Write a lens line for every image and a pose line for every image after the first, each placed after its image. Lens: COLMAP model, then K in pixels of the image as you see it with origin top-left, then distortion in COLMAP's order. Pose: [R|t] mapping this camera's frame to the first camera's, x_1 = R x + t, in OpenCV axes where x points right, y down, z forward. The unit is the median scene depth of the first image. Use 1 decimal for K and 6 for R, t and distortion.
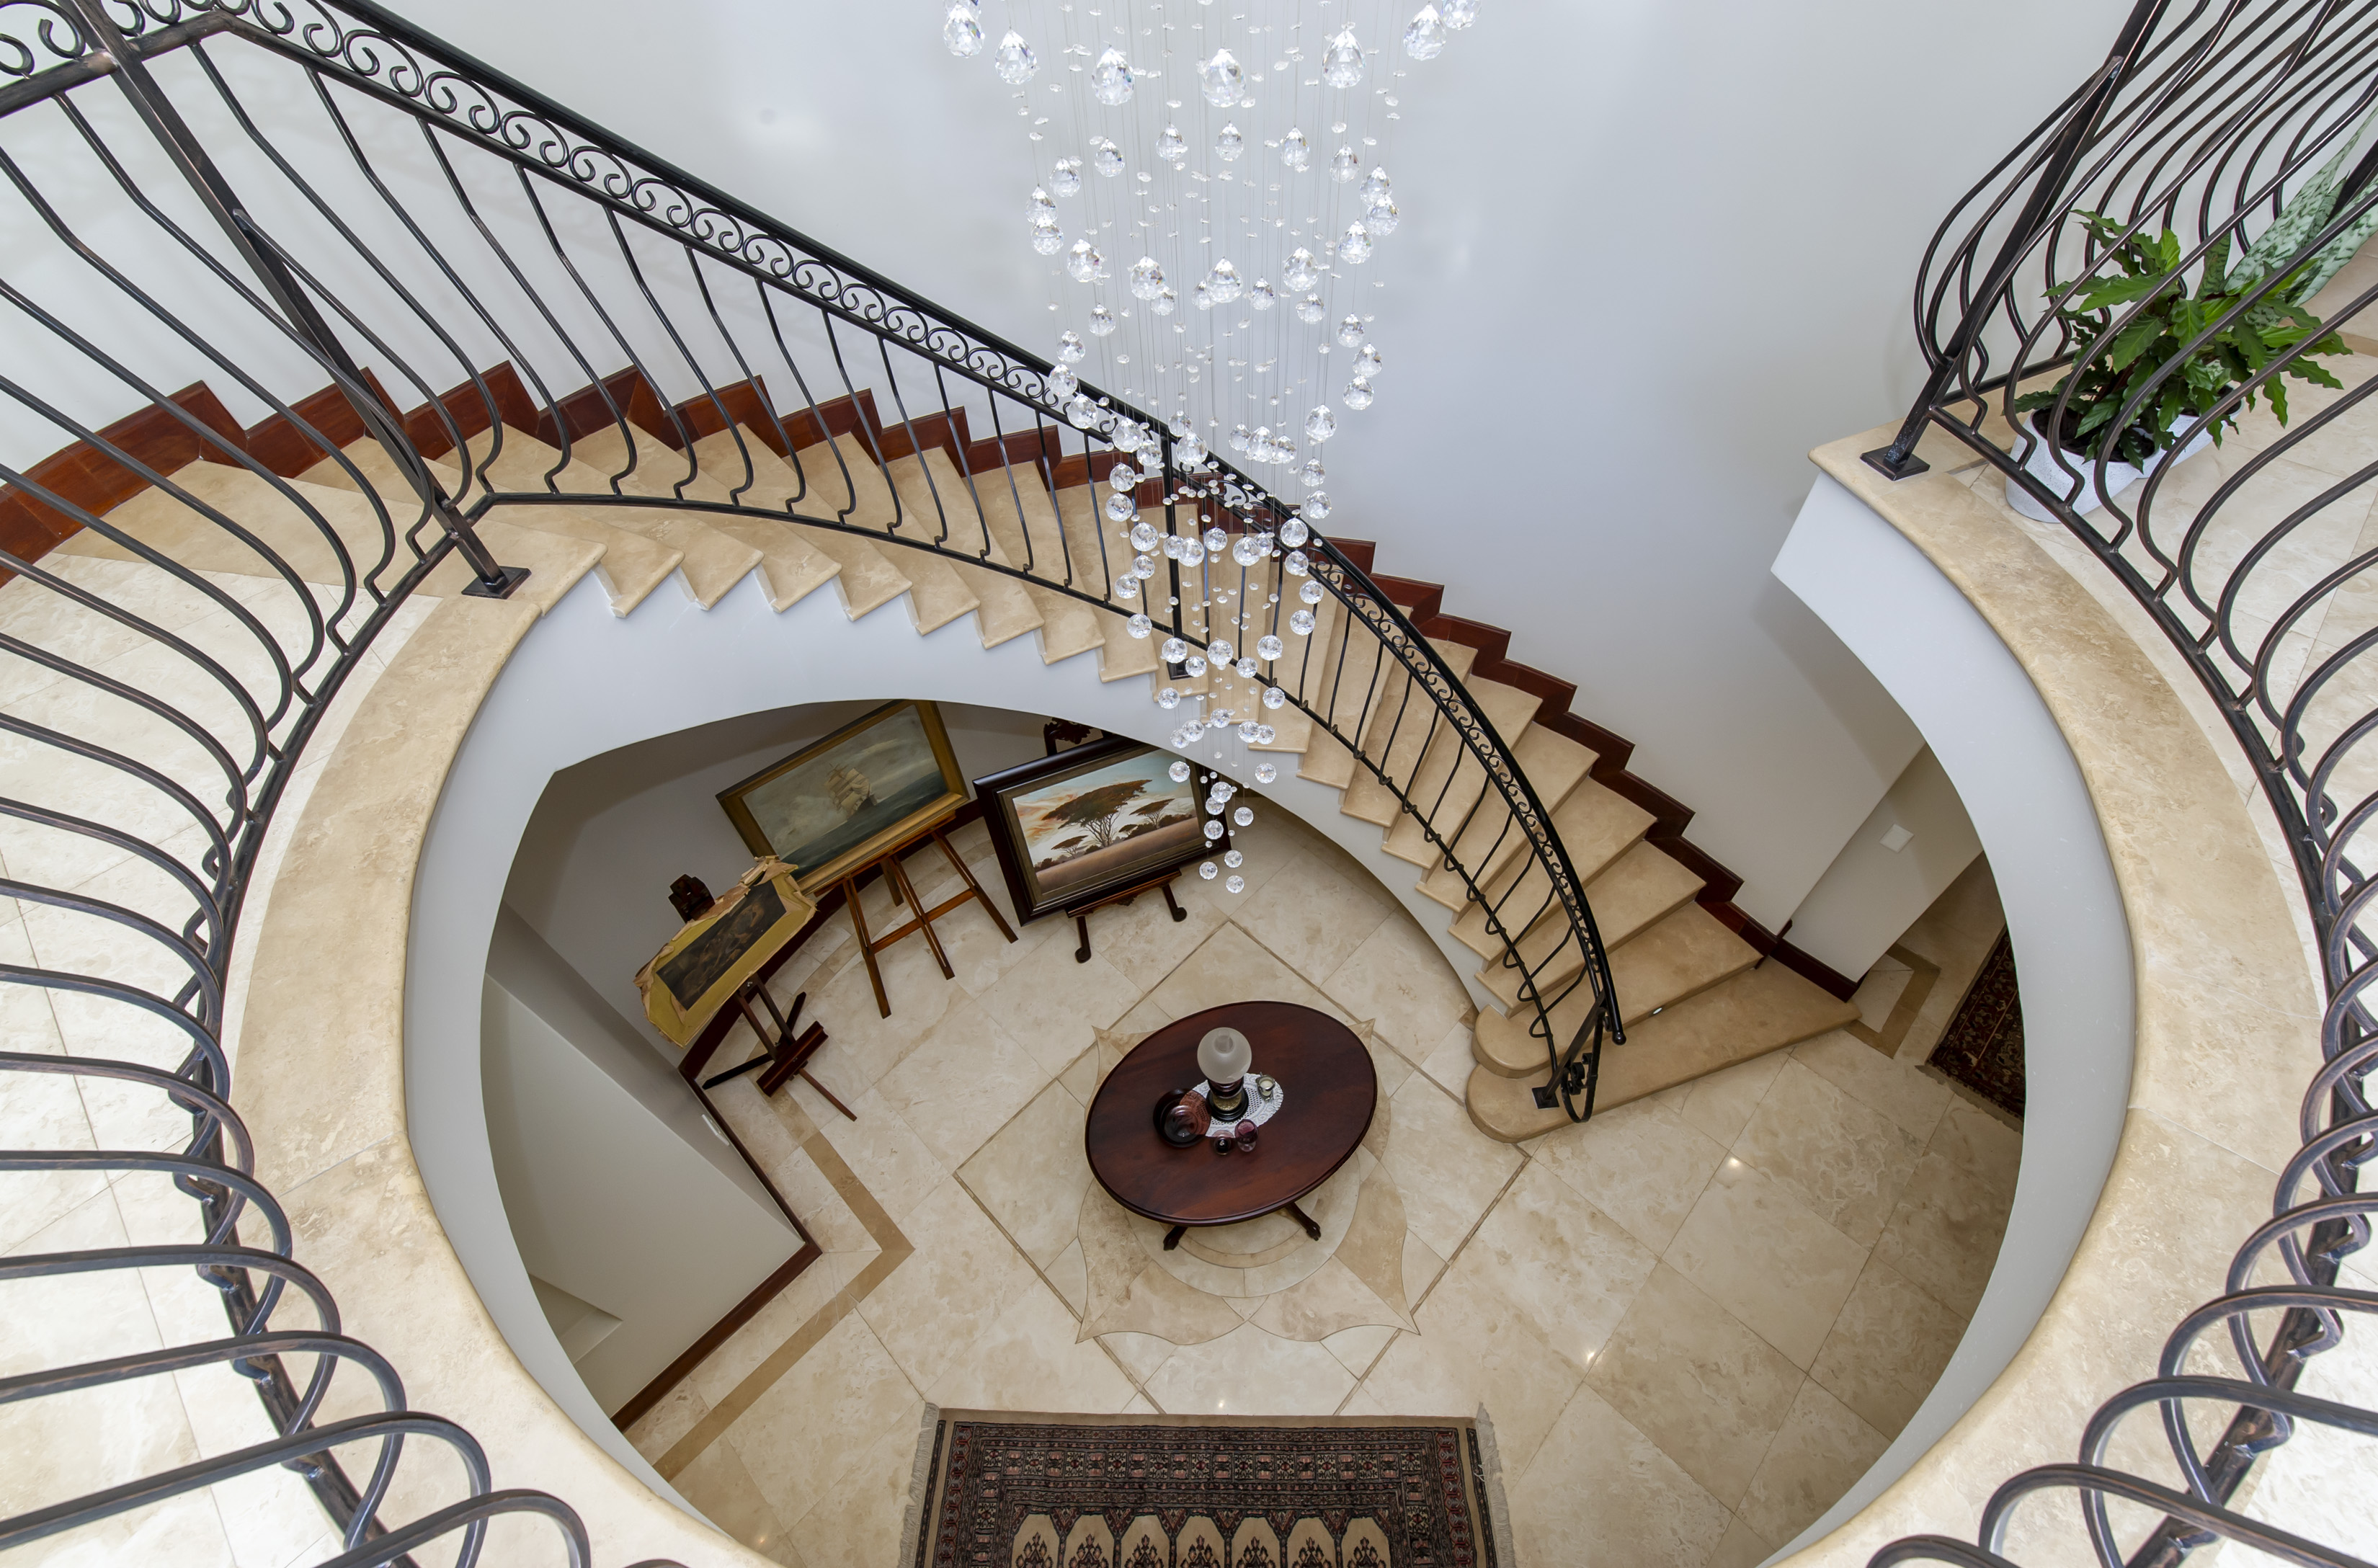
lens RADIAL K [[997.1, 0, 1196.5], [0, 997.1, 806.3], [0, 0, 1]] dist [-0.001046, -0.000084]
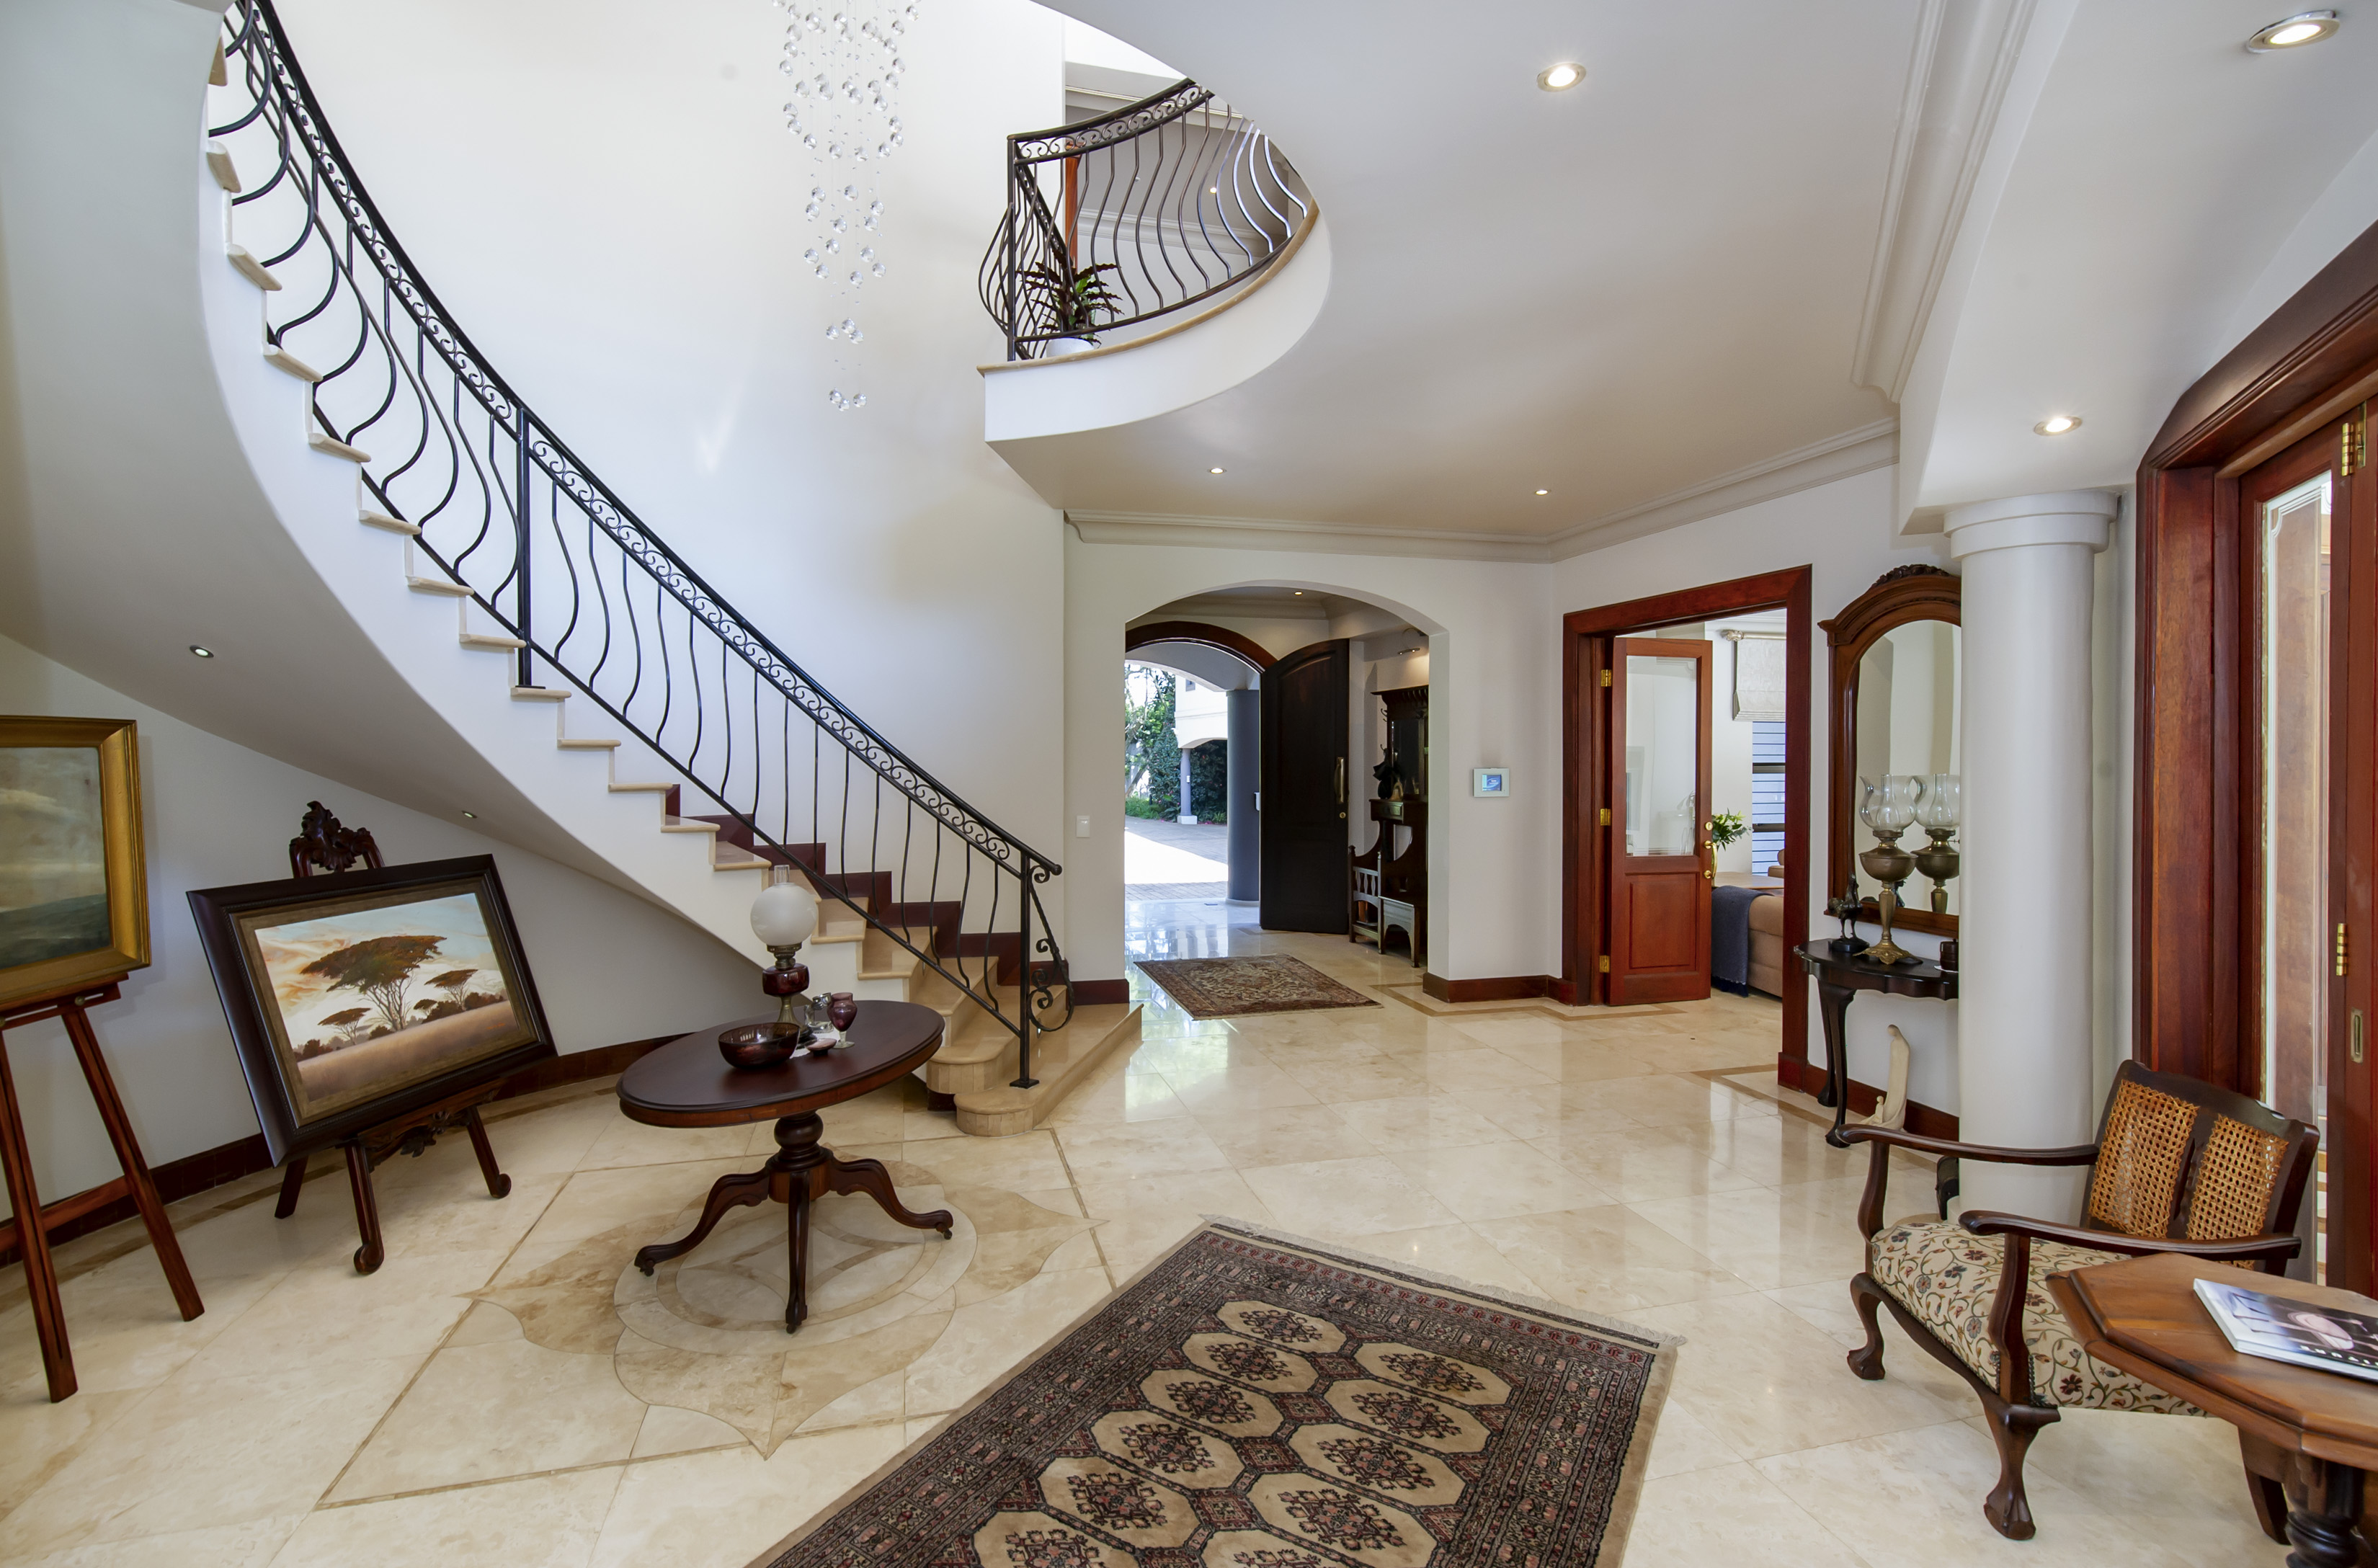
lens RADIAL K [[1040.8, 0, 1177.6], [0, 1040.8, 759.7], [0, 0, 1]] dist [-0.000467, -0.000074]
pose [[0.521118, 0.020011, 0.853250, -0.450590], [0.657266, 0.628342, -0.416158, 0.608754], [-0.544461, 0.777680, 0.314288, 0.337858]]
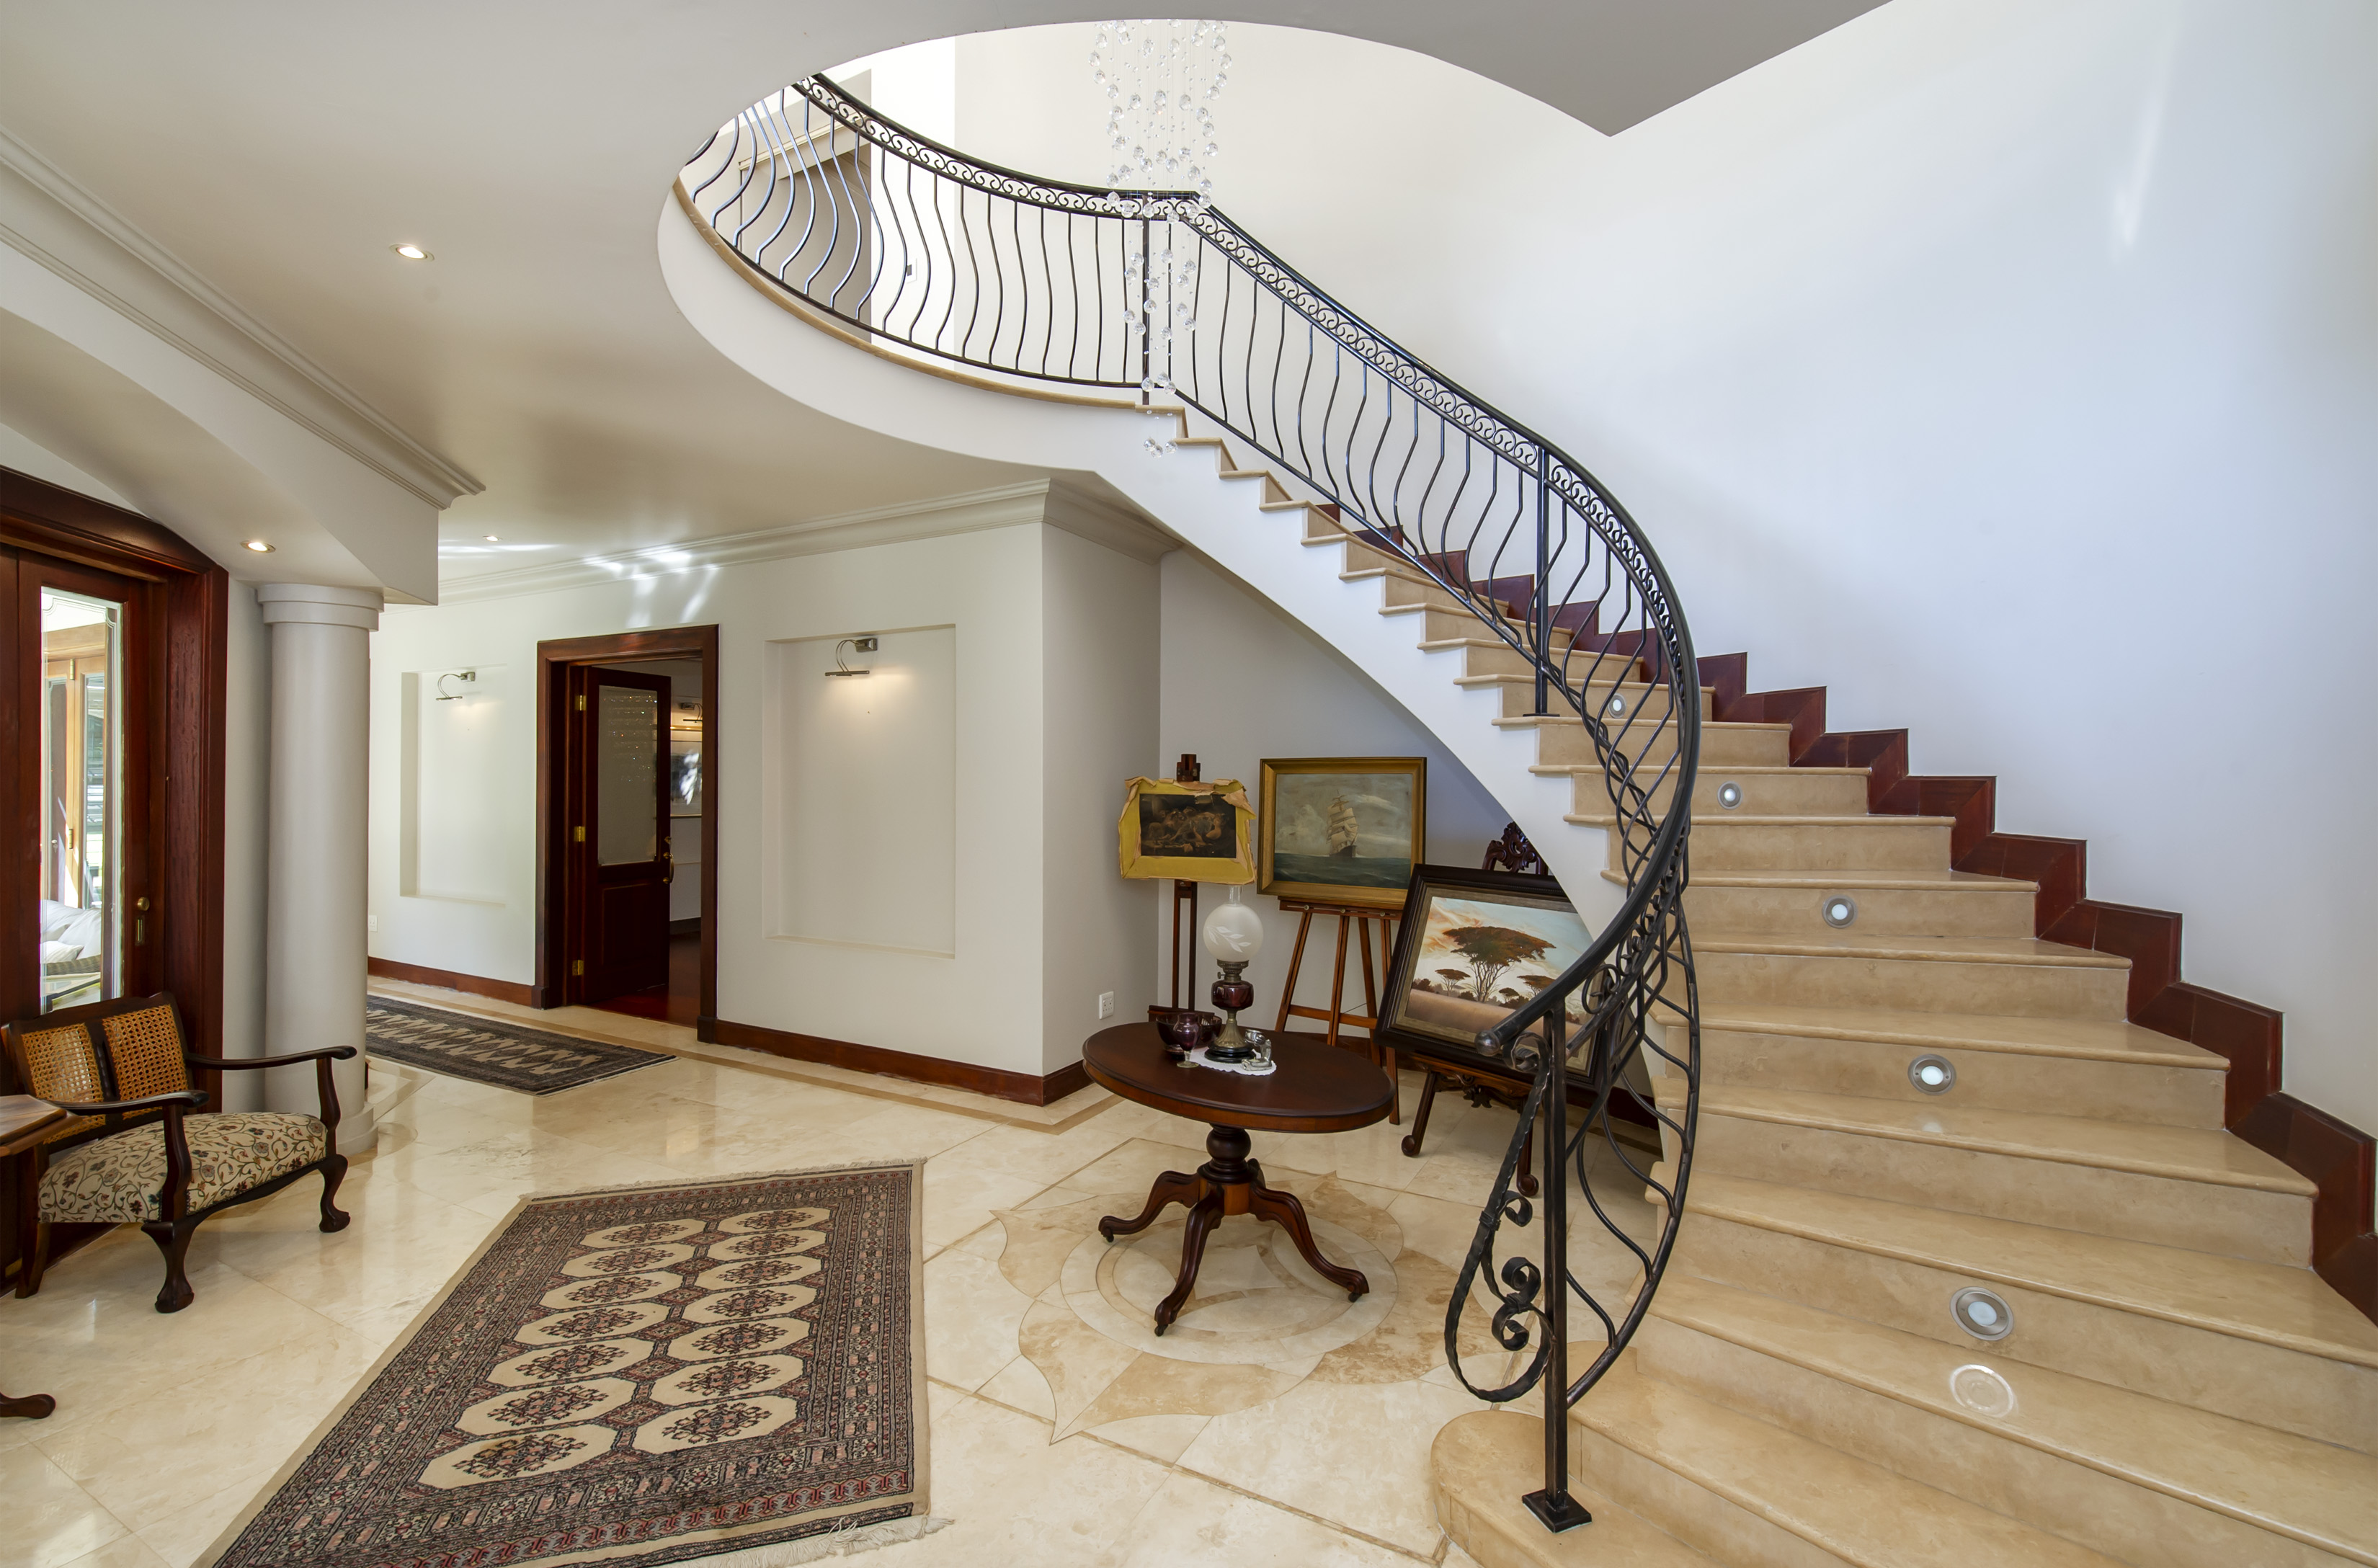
lens RADIAL K [[1040.8, 0, 1177.6], [0, 1040.8, 759.7], [0, 0, 1]] dist [-0.000467, -0.000074]
pose [[0.261625, 0.017992, -0.965002, 0.739729], [-0.760604, 0.619345, -0.194662, 0.298455], [0.594166, 0.784913, 0.175721, 0.540250]]
